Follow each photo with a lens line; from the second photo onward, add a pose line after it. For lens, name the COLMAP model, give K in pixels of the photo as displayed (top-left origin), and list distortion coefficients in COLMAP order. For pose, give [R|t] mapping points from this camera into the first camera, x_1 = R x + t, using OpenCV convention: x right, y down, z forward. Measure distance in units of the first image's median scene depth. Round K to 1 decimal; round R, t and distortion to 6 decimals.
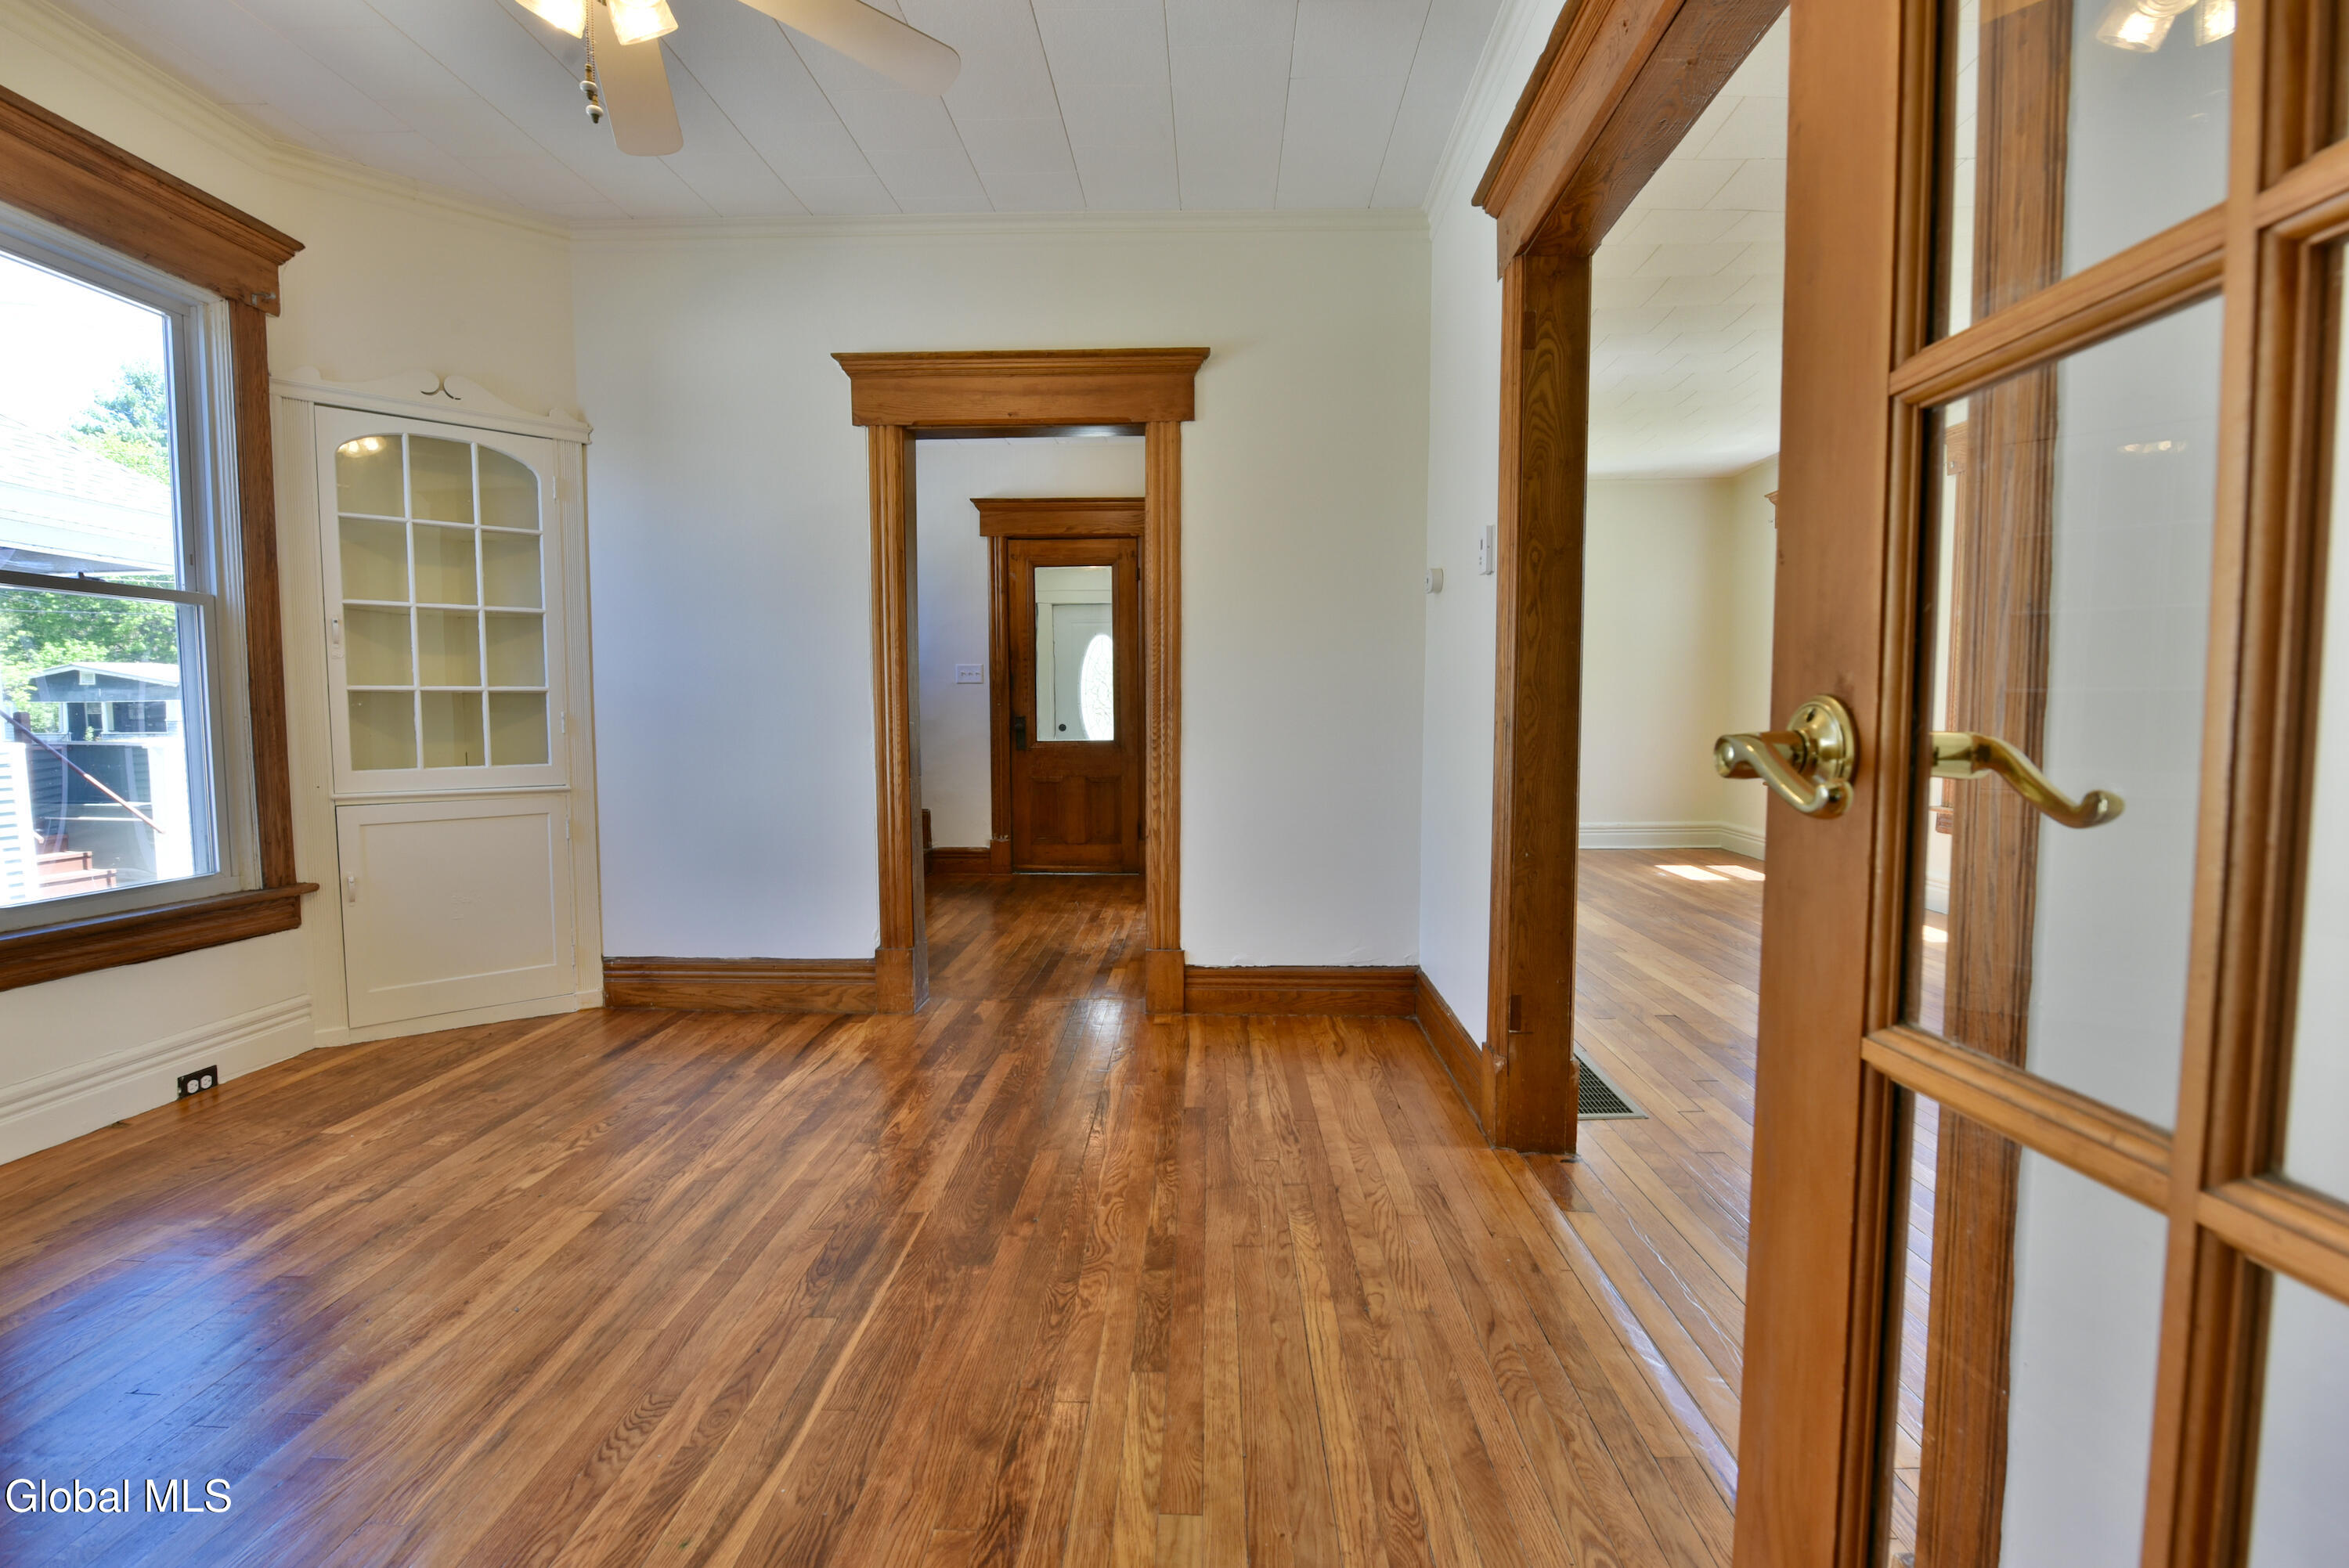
lens RADIAL K [[1069.1, 0, 1185.9], [0, 1069.1, 794.7], [0, 0, 1]] dist [-0.002348, -0.004251]
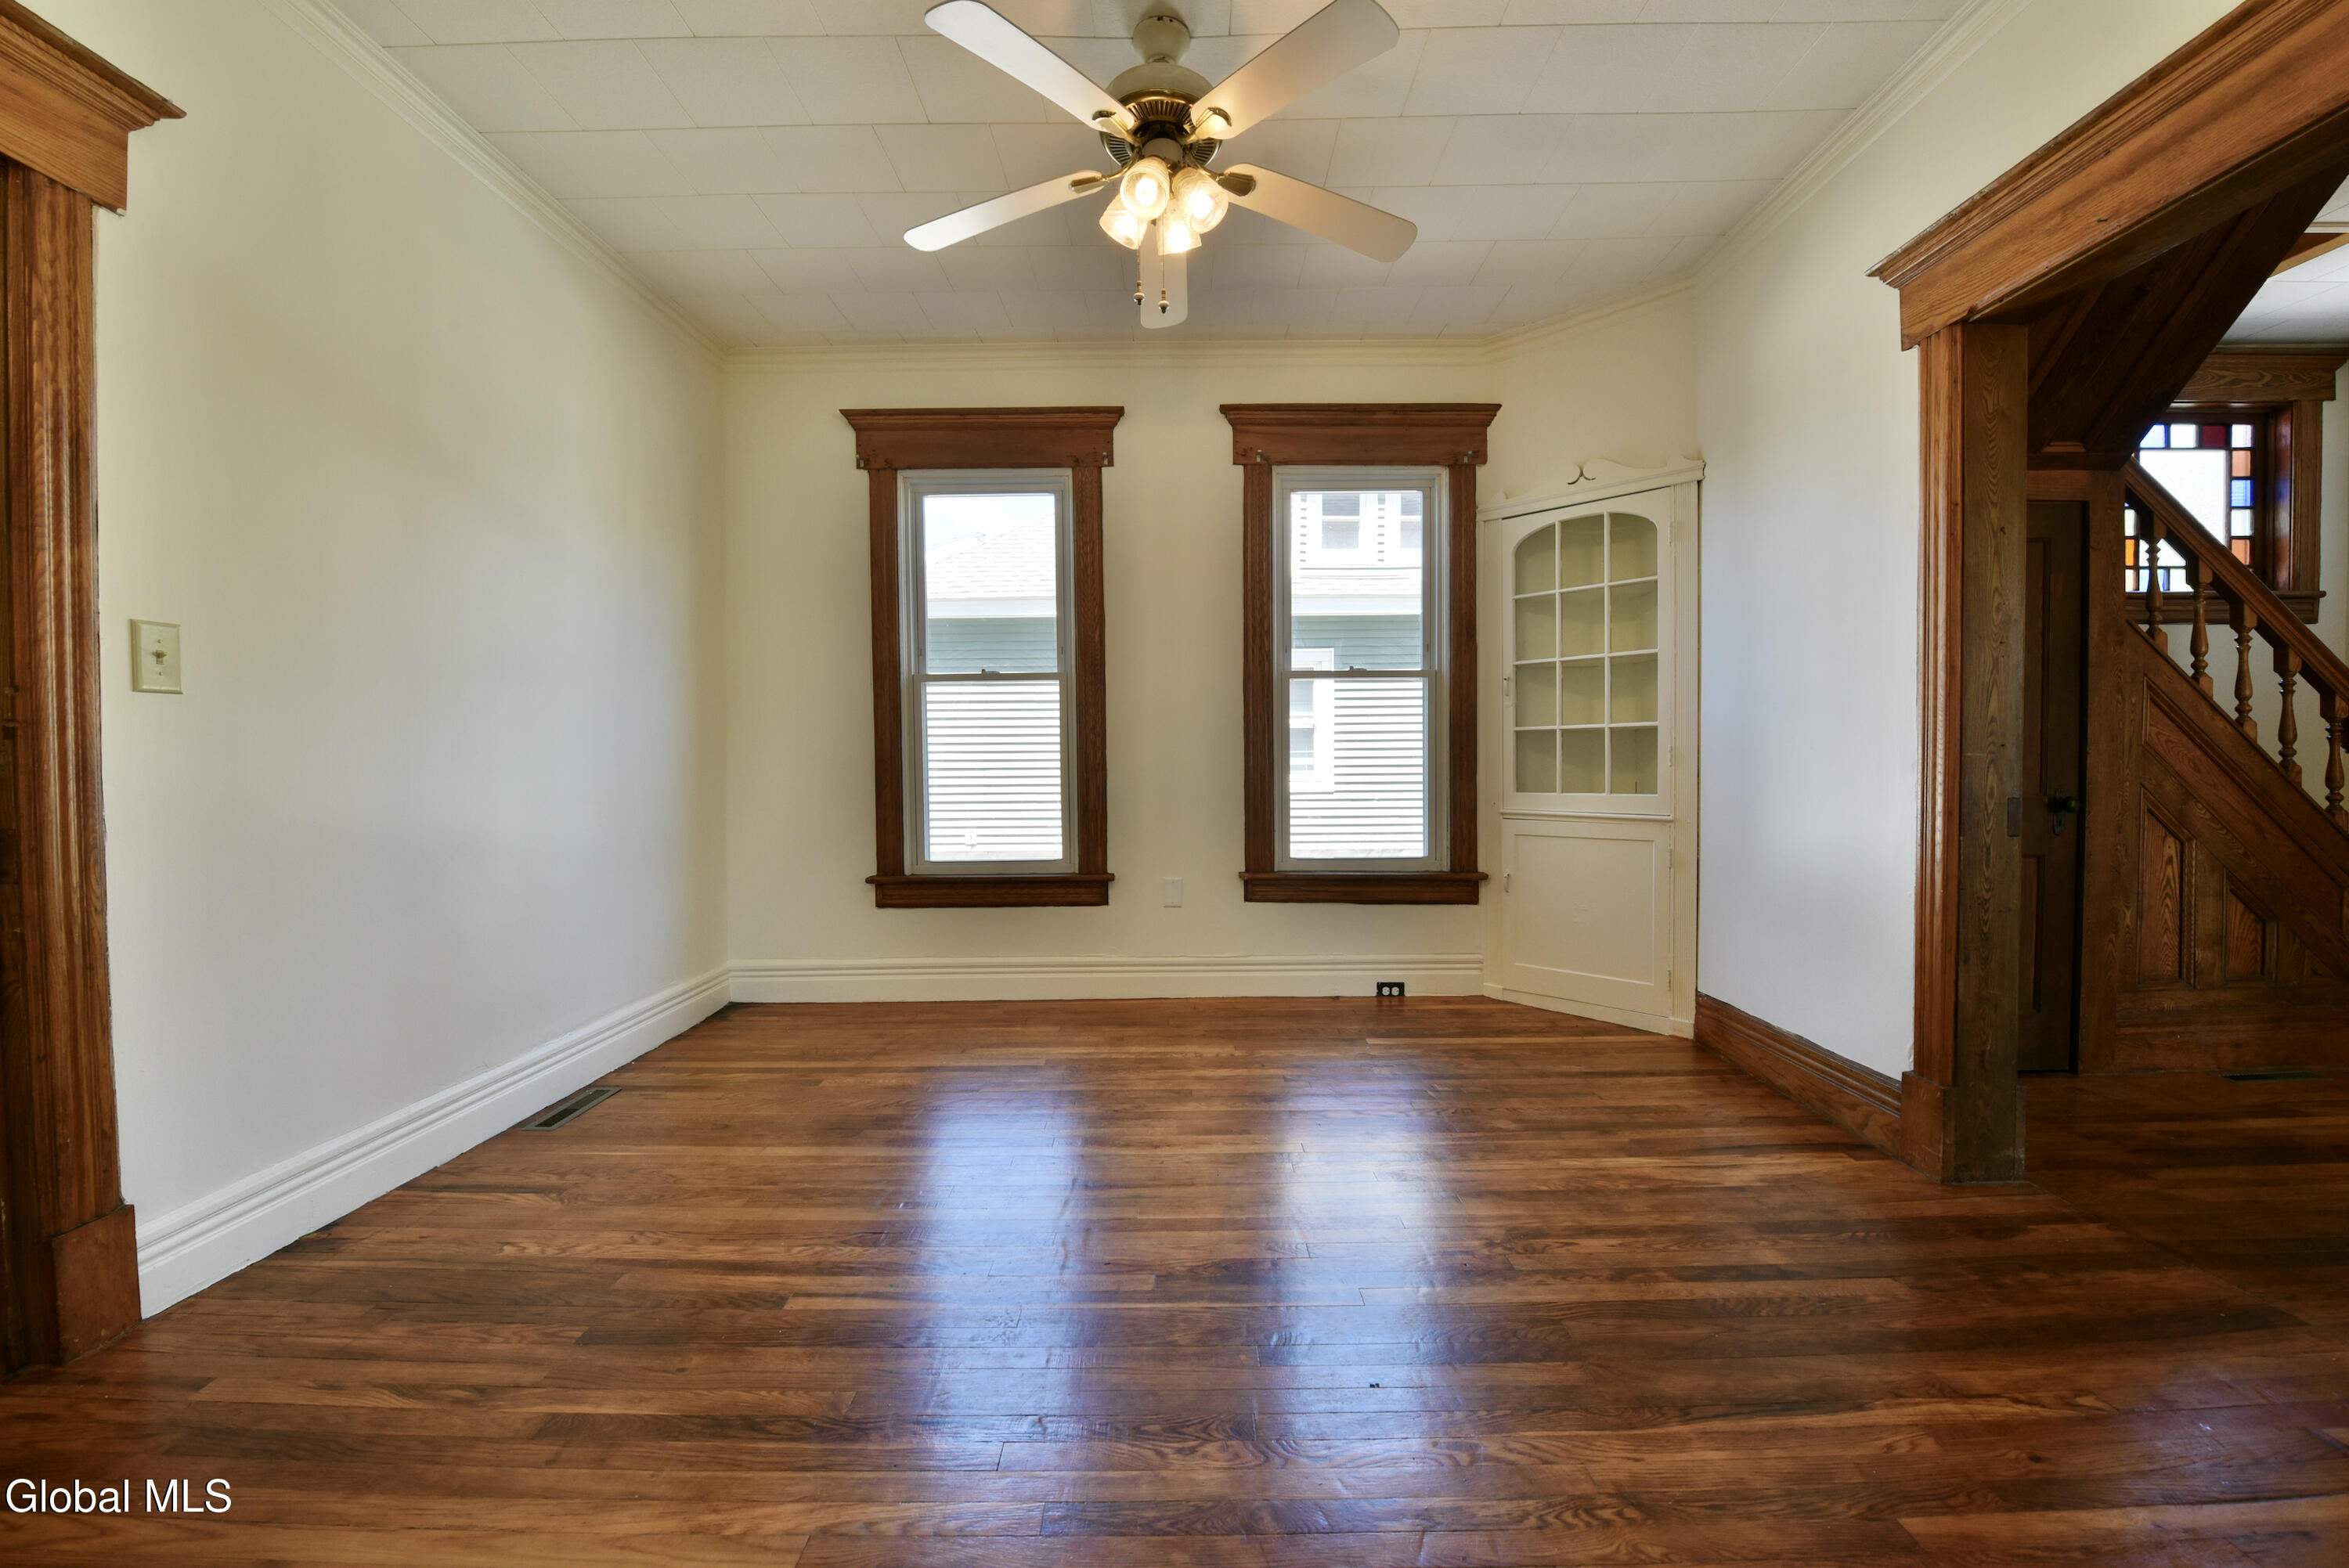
lens RADIAL K [[956.4, 0, 1168.4], [0, 956.4, 778.7], [0, 0, 1]] dist [-0.011159, -0.003917]
pose [[0.018790, 0.022984, -0.999559, 0.442659], [-0.067994, 0.997451, 0.021657, -0.040773], [0.997509, 0.067557, 0.020305, 0.656964]]
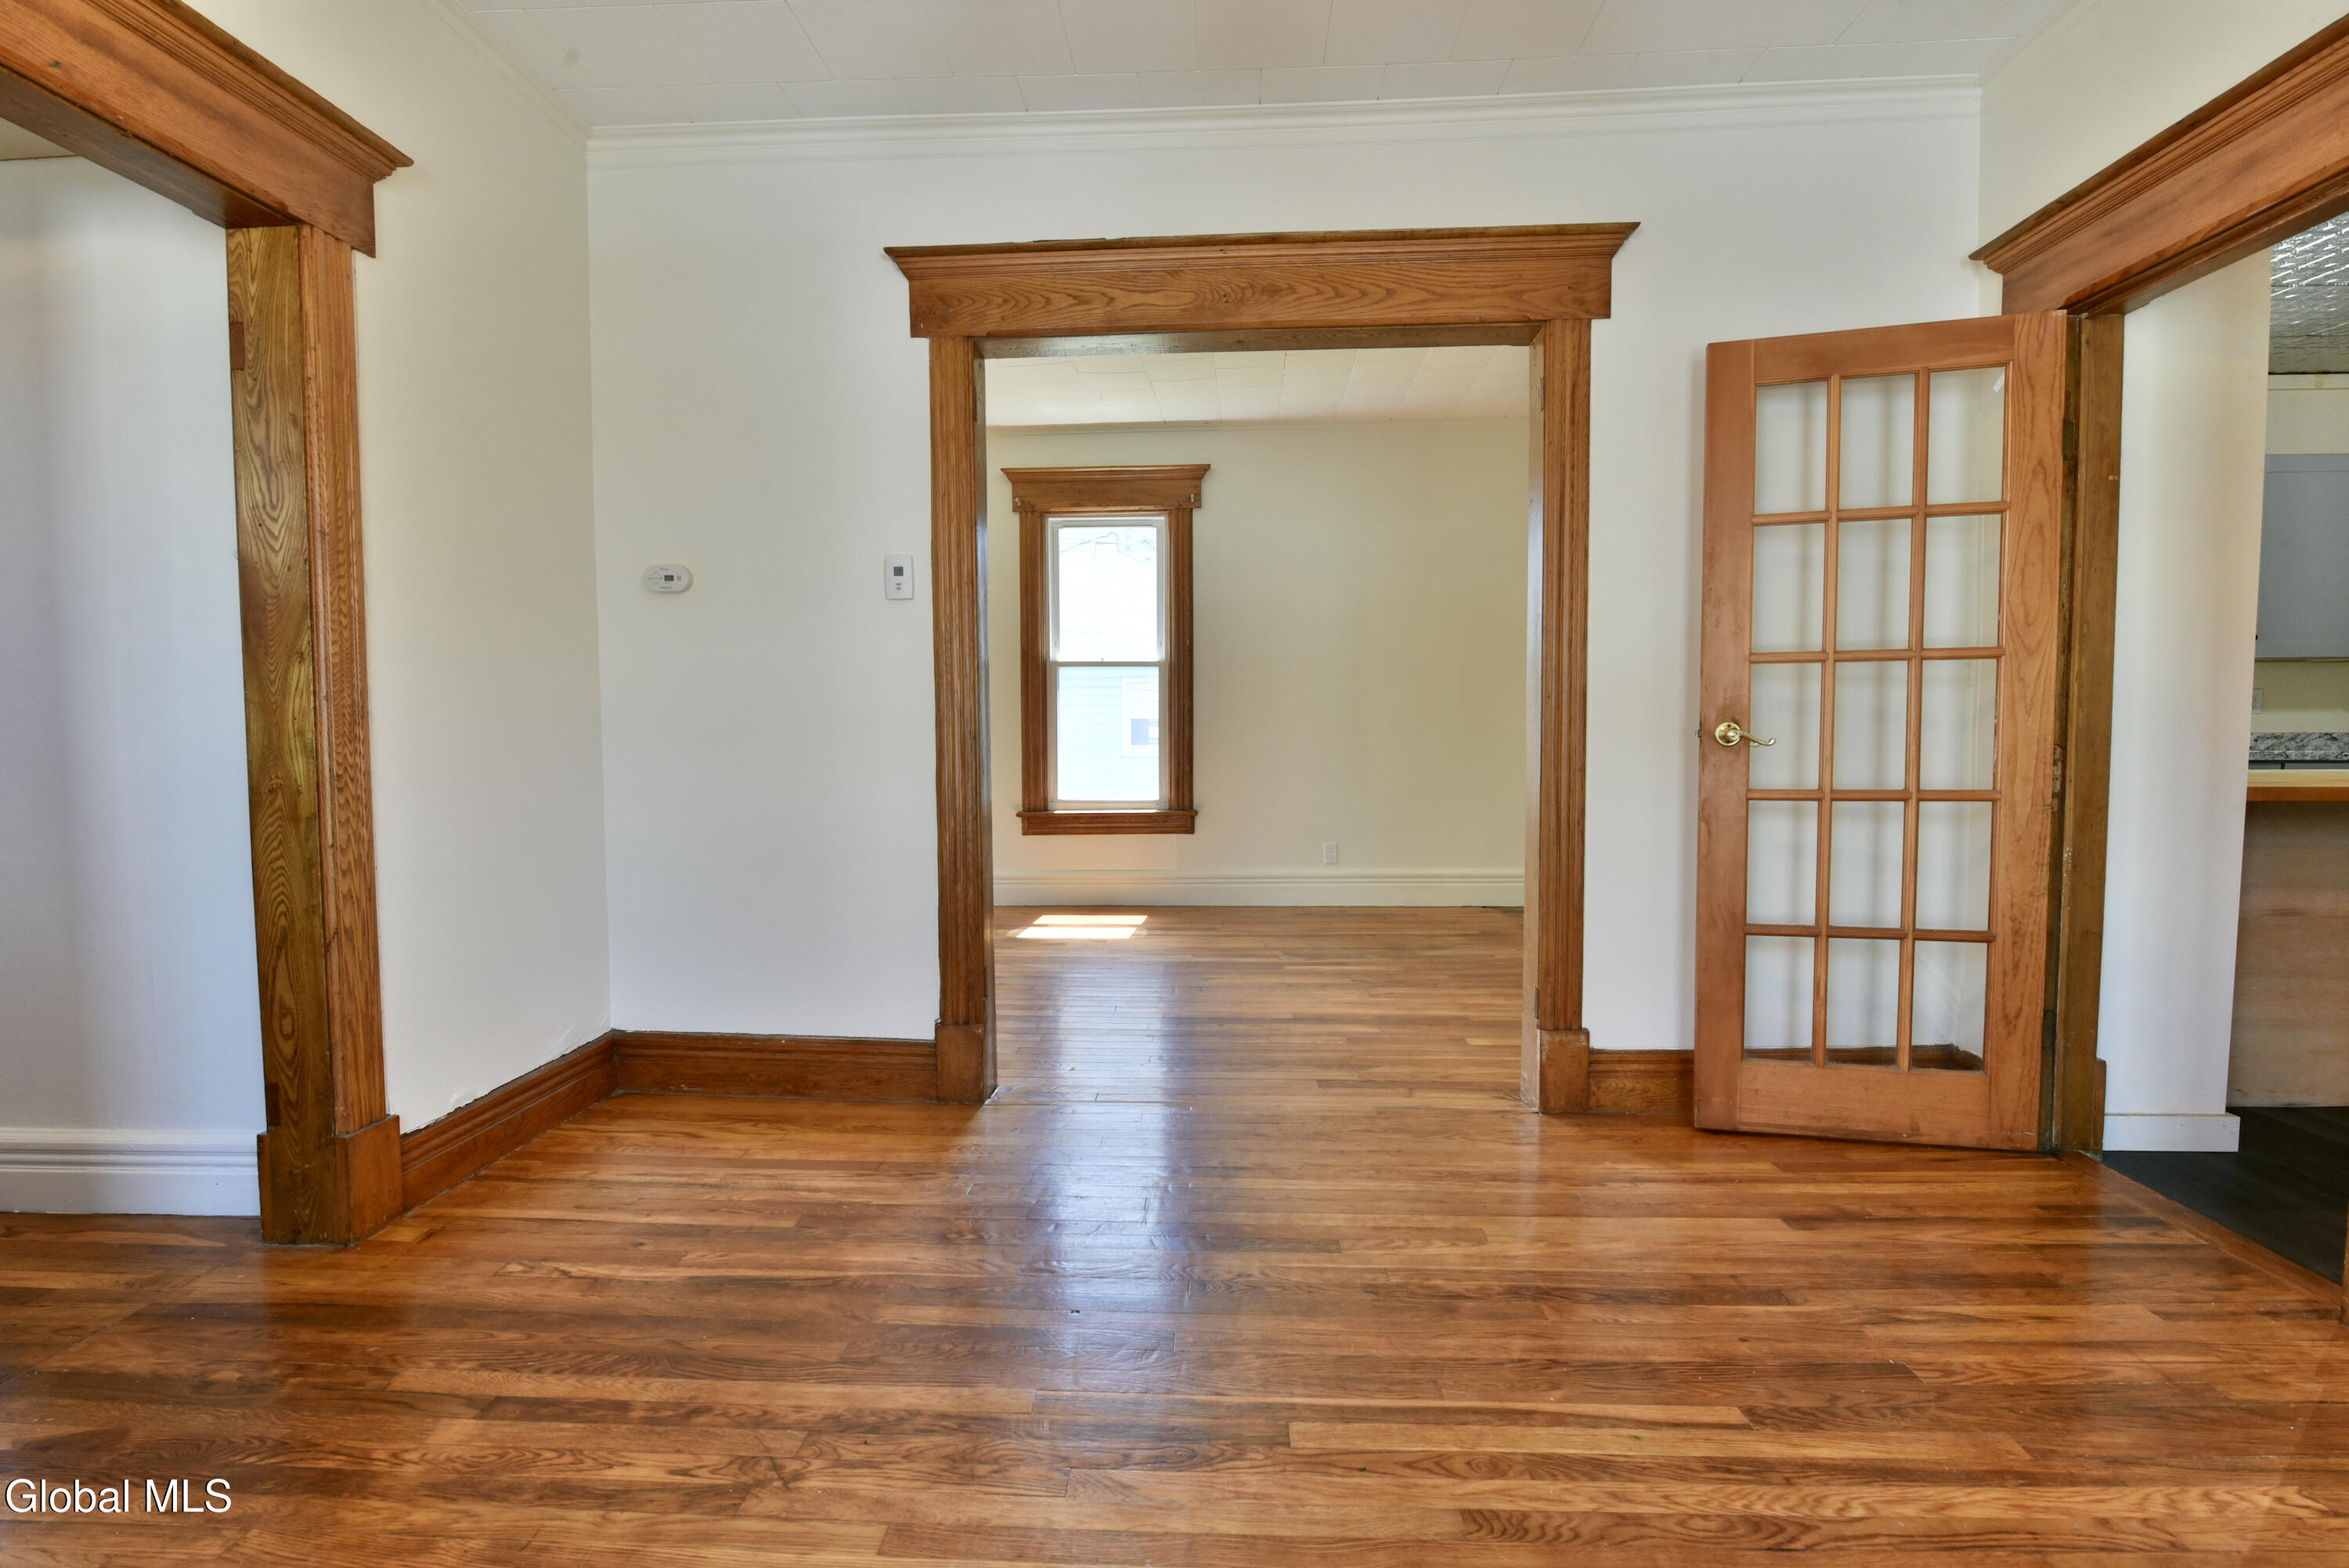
lens RADIAL K [[1069.1, 0, 1176.8], [0, 1069.1, 775.5], [0, 0, 1]] dist [-0.002348, -0.004251]
pose [[0.017472, -0.045703, 0.998802, -0.800868], [0.078118, 0.995963, 0.044207, -0.053408], [-0.996791, 0.077252, 0.020971, 0.706951]]
